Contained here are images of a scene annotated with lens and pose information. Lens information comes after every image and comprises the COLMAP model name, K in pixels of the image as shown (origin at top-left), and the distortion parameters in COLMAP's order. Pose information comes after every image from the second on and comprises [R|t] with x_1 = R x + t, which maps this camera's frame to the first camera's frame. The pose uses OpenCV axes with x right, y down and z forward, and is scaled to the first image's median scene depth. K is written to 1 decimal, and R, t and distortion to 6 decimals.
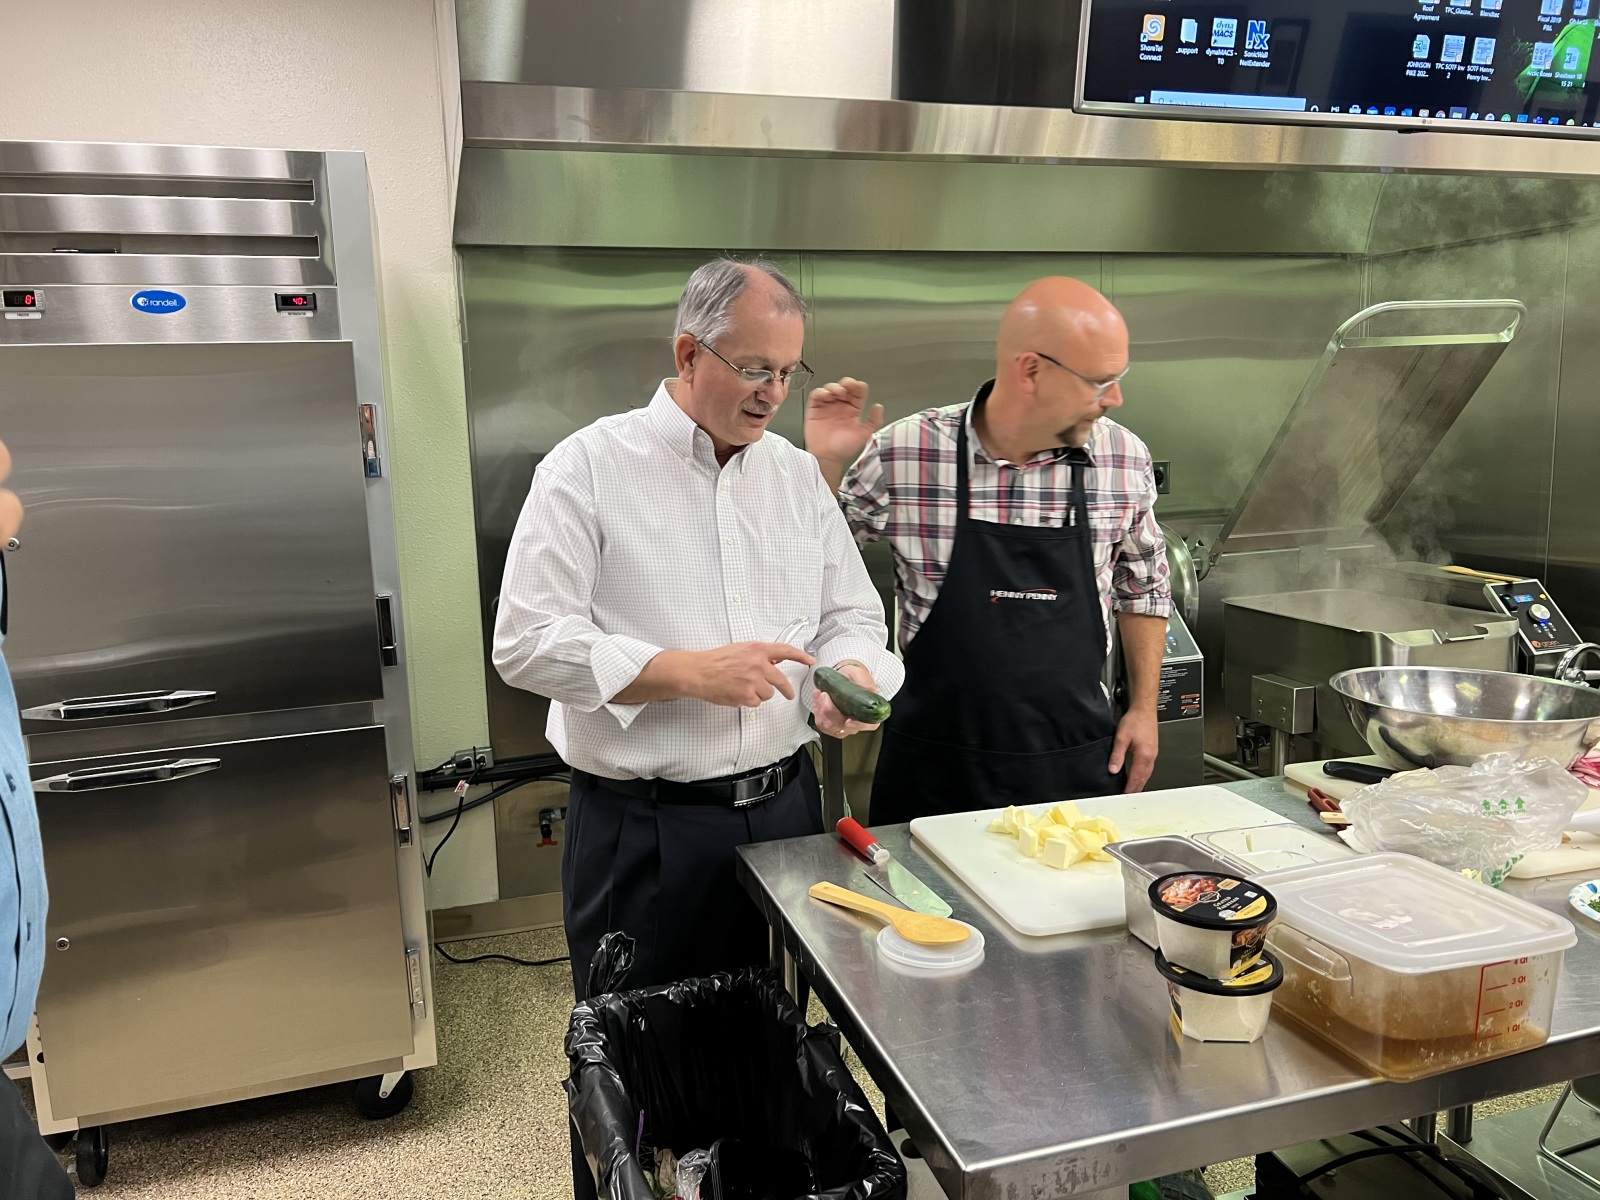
lens RADIAL K [[1231.8, 0, 808.8], [0, 1231.8, 601.0], [0, 0, 1]] dist [0.056273, -0.004837]
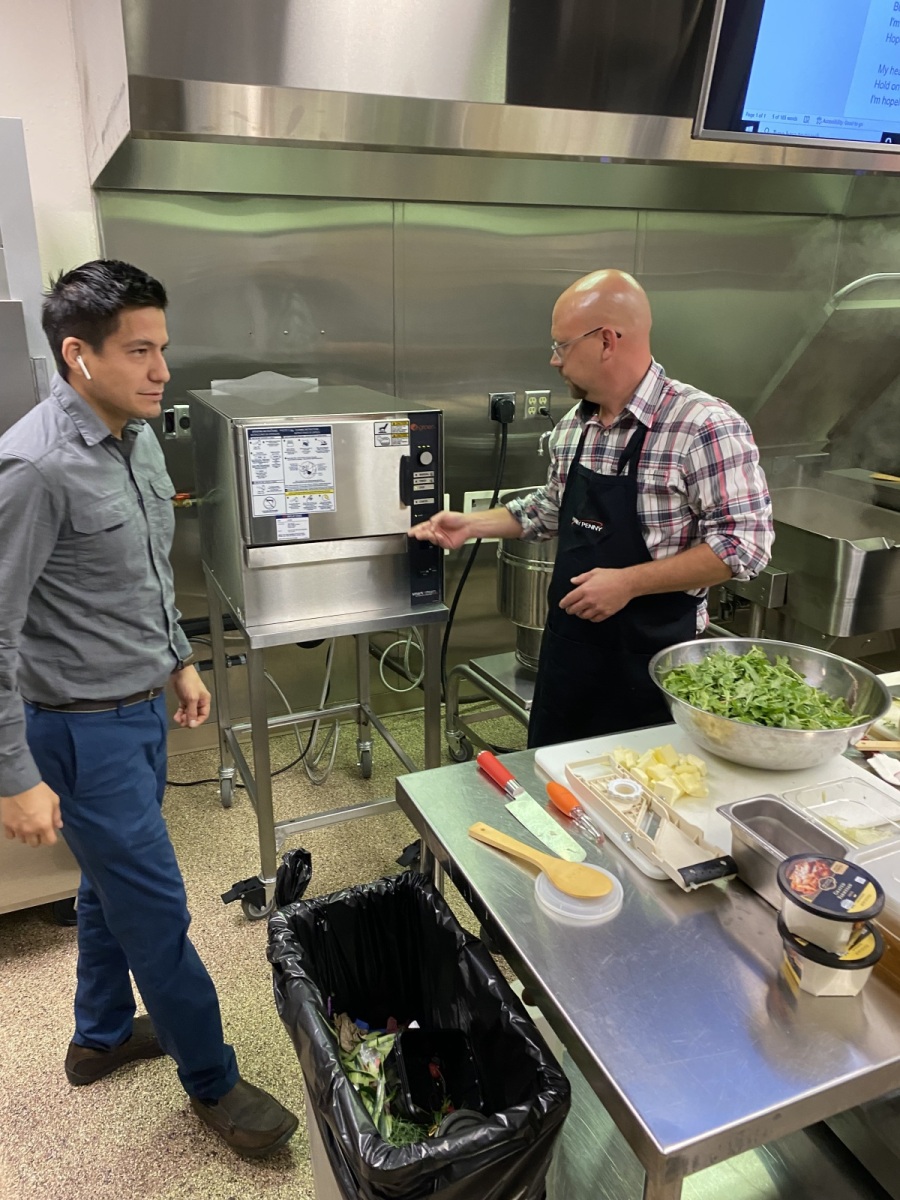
lens RADIAL K [[939.3, 0, 450.0], [0, 939.3, 600.0], [0, 0, 1]] dist [0.042700, 0.003324]
pose [[0.994707, 0.002255, 0.102727, -0.107890], [-0.019643, 0.985495, 0.168565, -0.138849], [-0.100857, -0.169691, 0.980323, 0.120997]]
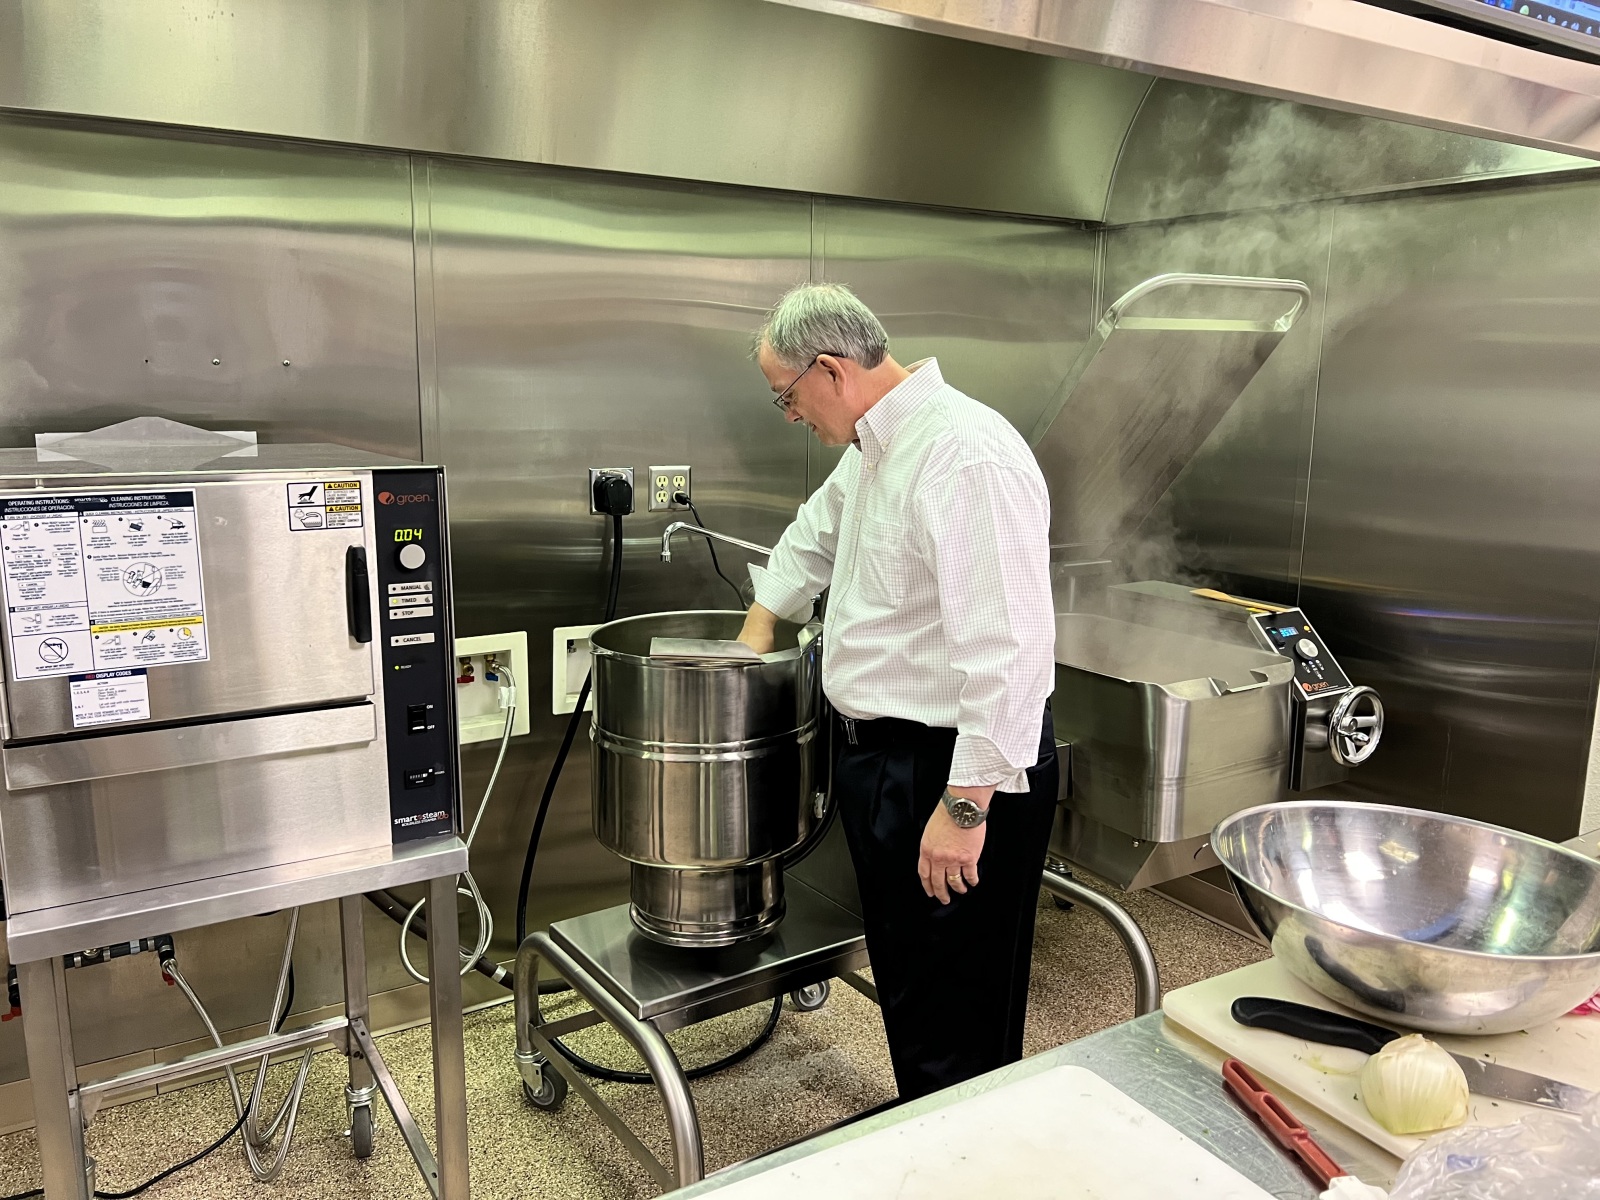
lens RADIAL K [[1271.2, 0, 800.0], [0, 1271.2, 600.0], [0, 0, 1]] dist [-0.010468, -0.005562]
pose [[0.967424, -0.007019, 0.253064, 0.047184], [0.001558, 0.999762, 0.021773, -0.095646], [-0.253157, -0.020670, 0.967204, 0.522757]]
